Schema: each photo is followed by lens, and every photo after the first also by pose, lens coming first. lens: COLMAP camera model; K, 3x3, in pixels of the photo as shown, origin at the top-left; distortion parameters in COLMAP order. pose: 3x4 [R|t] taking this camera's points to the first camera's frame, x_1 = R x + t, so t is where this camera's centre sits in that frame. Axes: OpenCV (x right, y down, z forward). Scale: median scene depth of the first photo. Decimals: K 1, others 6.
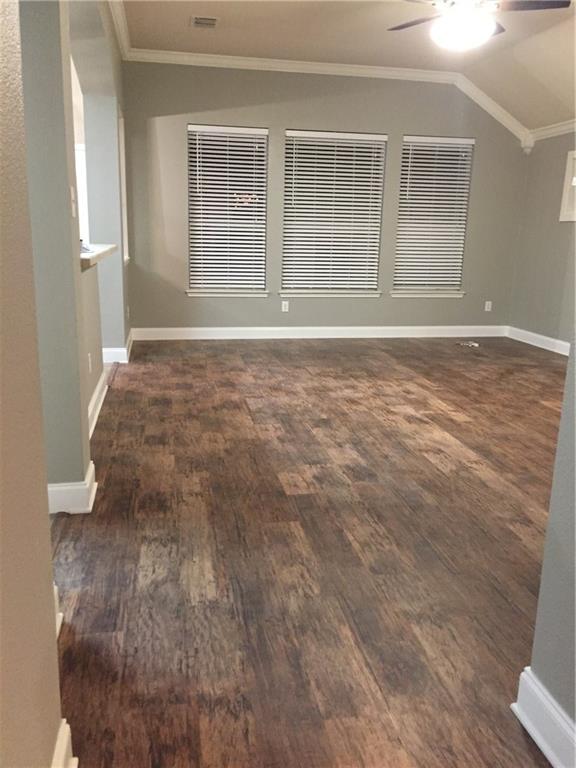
lens RADIAL K [[646.8, 0, 287.1], [0, 646.8, 383.3], [0, 0, 1]] dist [0.006177, -0.002961]
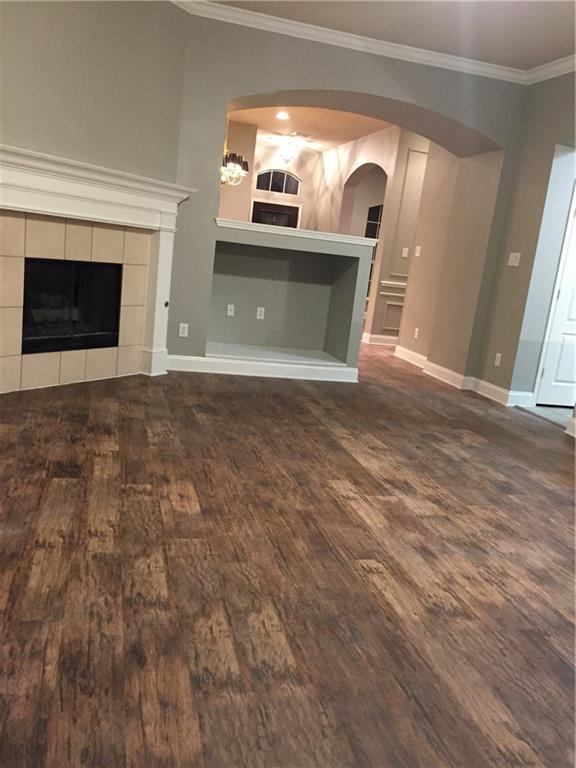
lens RADIAL K [[646.8, 0, 290.6], [0, 646.8, 383.1], [0, 0, 1]] dist [0.006177, -0.002961]
pose [[-0.987983, -0.112016, -0.106504, 0.457424], [-0.146384, 0.899313, 0.412077, -0.387599], [0.049621, 0.422716, -0.904903, 1.763920]]
